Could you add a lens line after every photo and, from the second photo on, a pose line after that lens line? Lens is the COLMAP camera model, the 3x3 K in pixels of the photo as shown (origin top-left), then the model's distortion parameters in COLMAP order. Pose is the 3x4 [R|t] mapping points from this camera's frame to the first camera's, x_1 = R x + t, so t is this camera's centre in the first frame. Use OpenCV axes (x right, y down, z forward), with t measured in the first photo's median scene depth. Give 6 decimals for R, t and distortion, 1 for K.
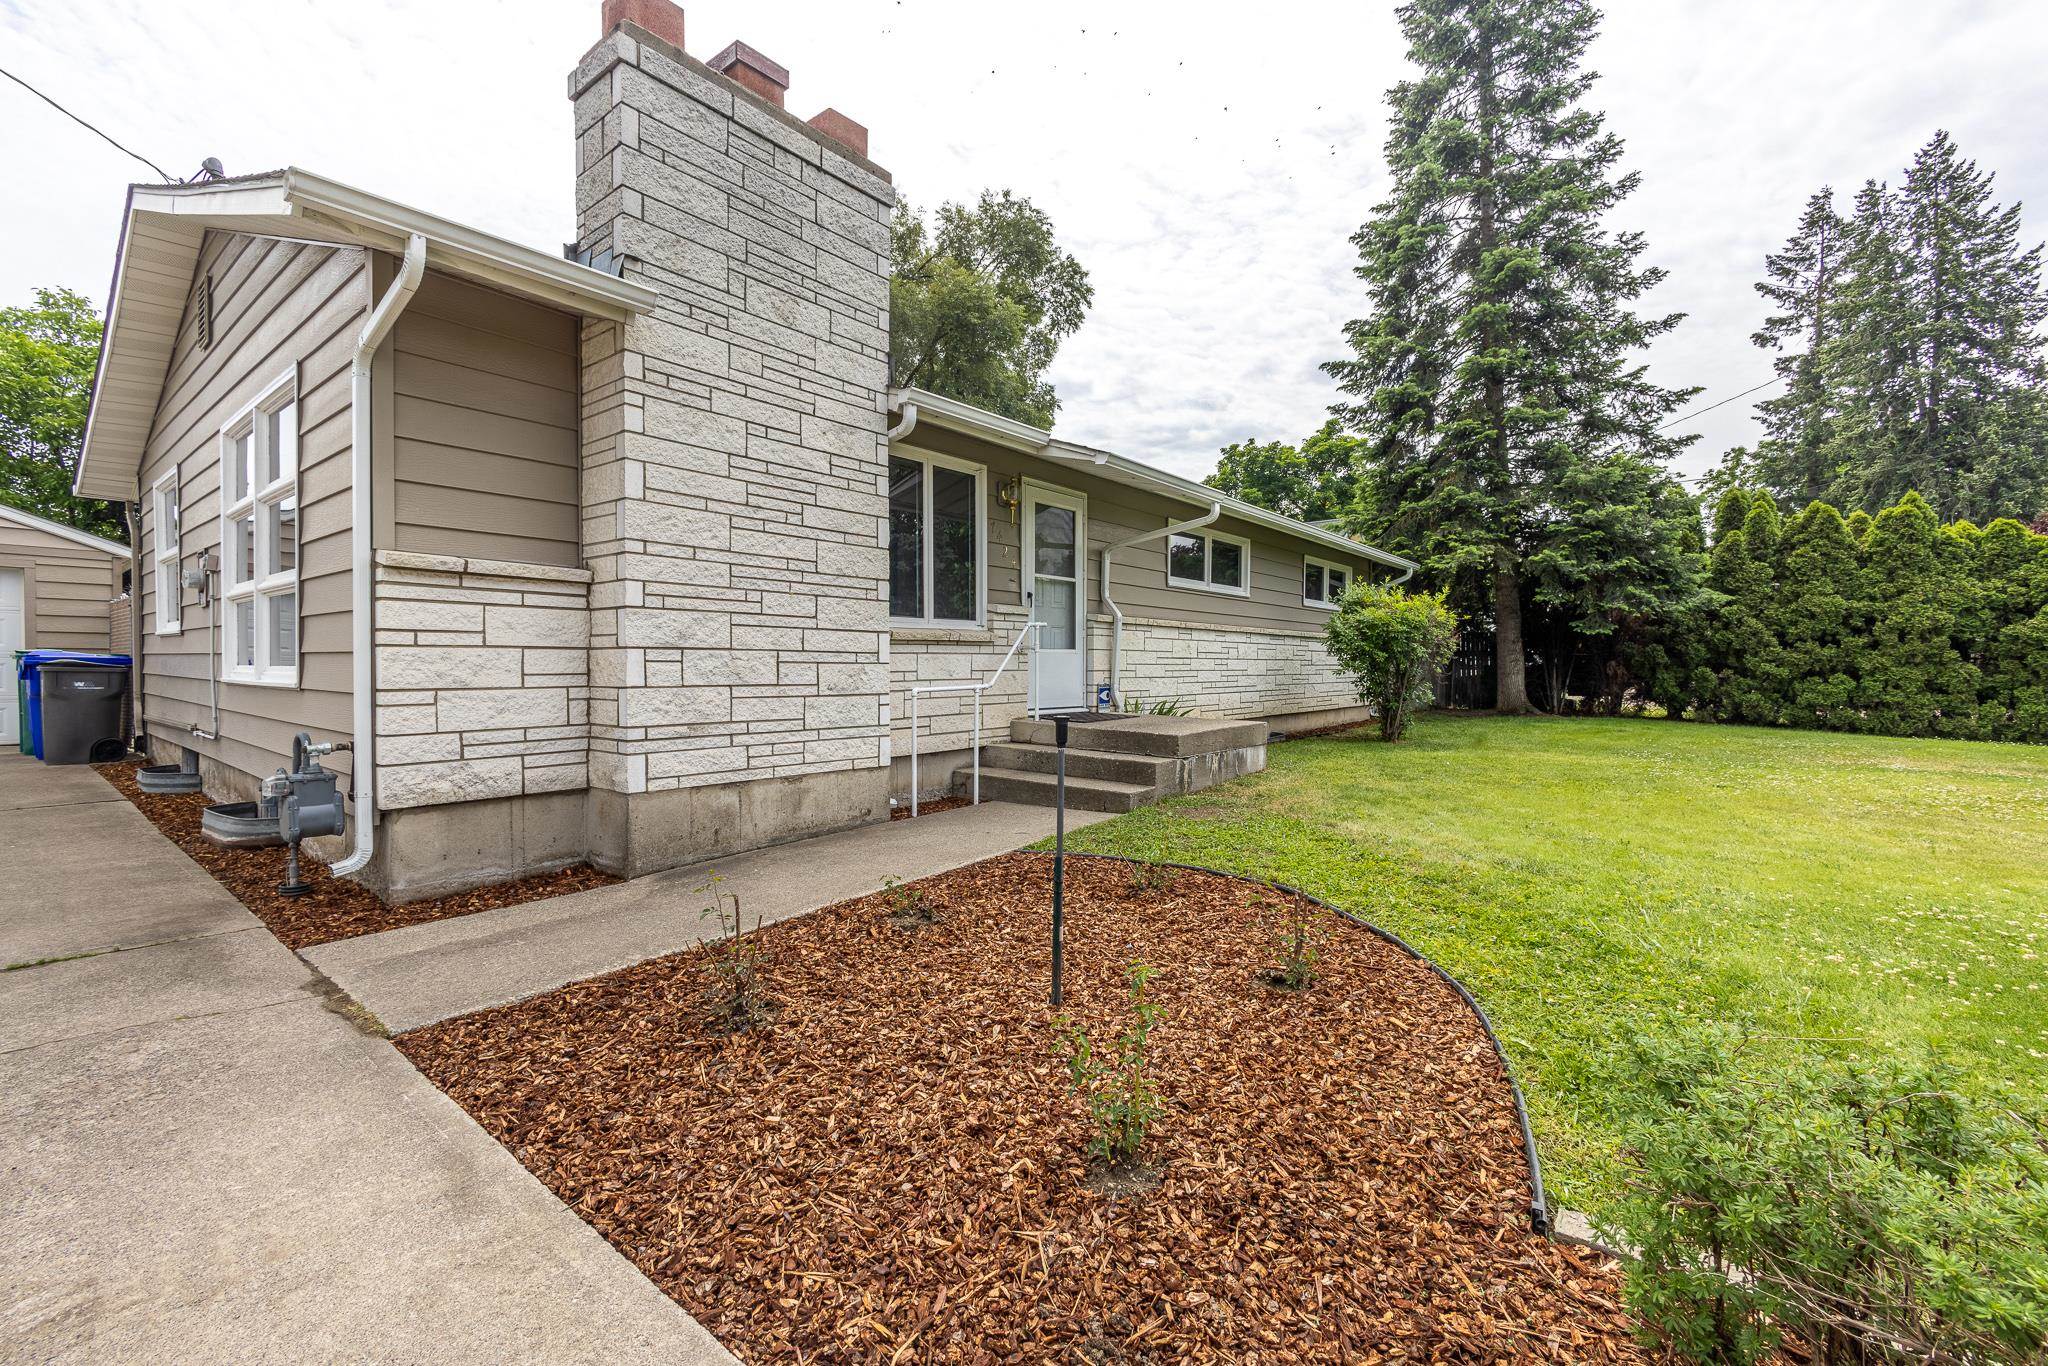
lens RADIAL K [[868.2, 0, 1016.7], [0, 868.2, 676.6], [0, 0, 1]] dist [-0.005763, 0.000983]
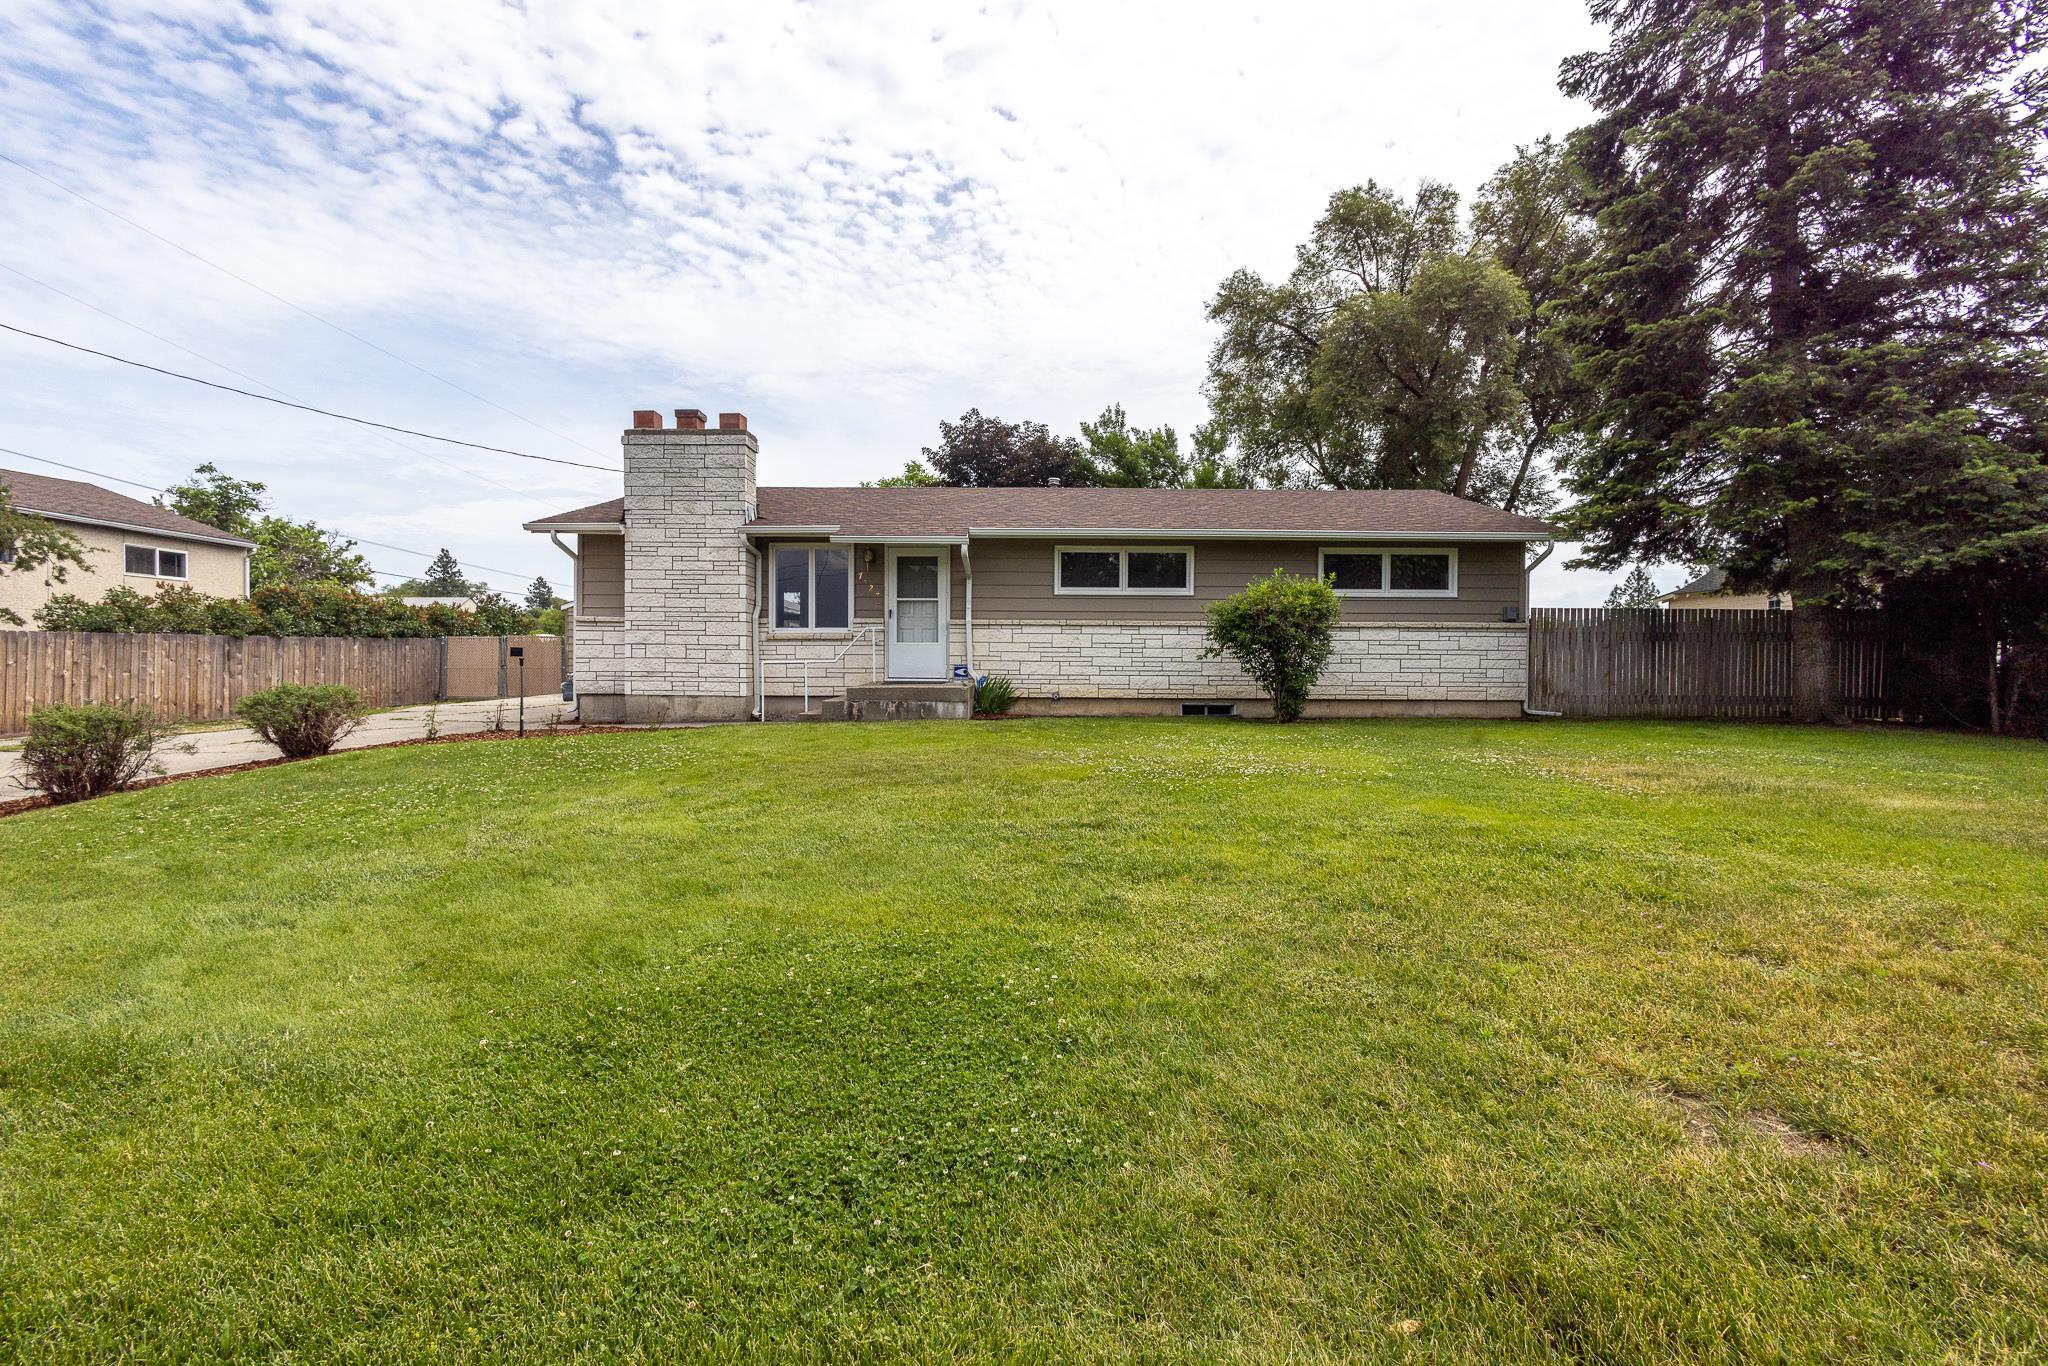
lens RADIAL K [[868.2, 0, 1016.7], [0, 868.2, 670.6], [0, 0, 1]] dist [-0.005763, 0.000983]
pose [[0.624237, 0.000168, -0.781235, 1.729046], [-0.015269, 0.999812, -0.011985, 0.046104], [0.781086, 0.019410, 0.624122, 0.141312]]
